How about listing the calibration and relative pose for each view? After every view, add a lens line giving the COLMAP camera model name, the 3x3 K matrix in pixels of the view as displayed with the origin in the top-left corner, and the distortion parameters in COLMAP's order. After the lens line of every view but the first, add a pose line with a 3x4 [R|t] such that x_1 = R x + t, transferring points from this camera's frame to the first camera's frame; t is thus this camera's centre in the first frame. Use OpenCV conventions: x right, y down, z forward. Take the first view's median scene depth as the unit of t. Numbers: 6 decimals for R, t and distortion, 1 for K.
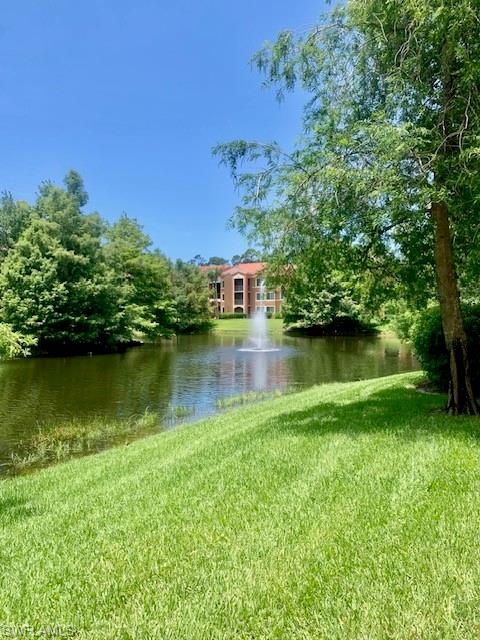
lens RADIAL K [[485.2, 0, 240.9], [0, 485.2, 321.7], [0, 0, 1]] dist [0.002510, -0.000054]
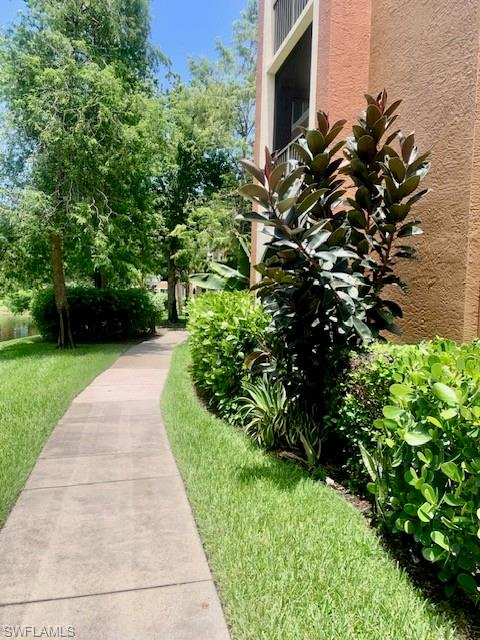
lens RADIAL K [[485.2, 0, 241.2], [0, 485.2, 320.8], [0, 0, 1]] dist [0.002510, -0.000054]
pose [[0.711648, -0.007354, 0.702498, -0.298806], [-0.020022, 0.999327, 0.030745, 0.017472], [-0.702251, -0.035945, 0.711022, -0.631023]]
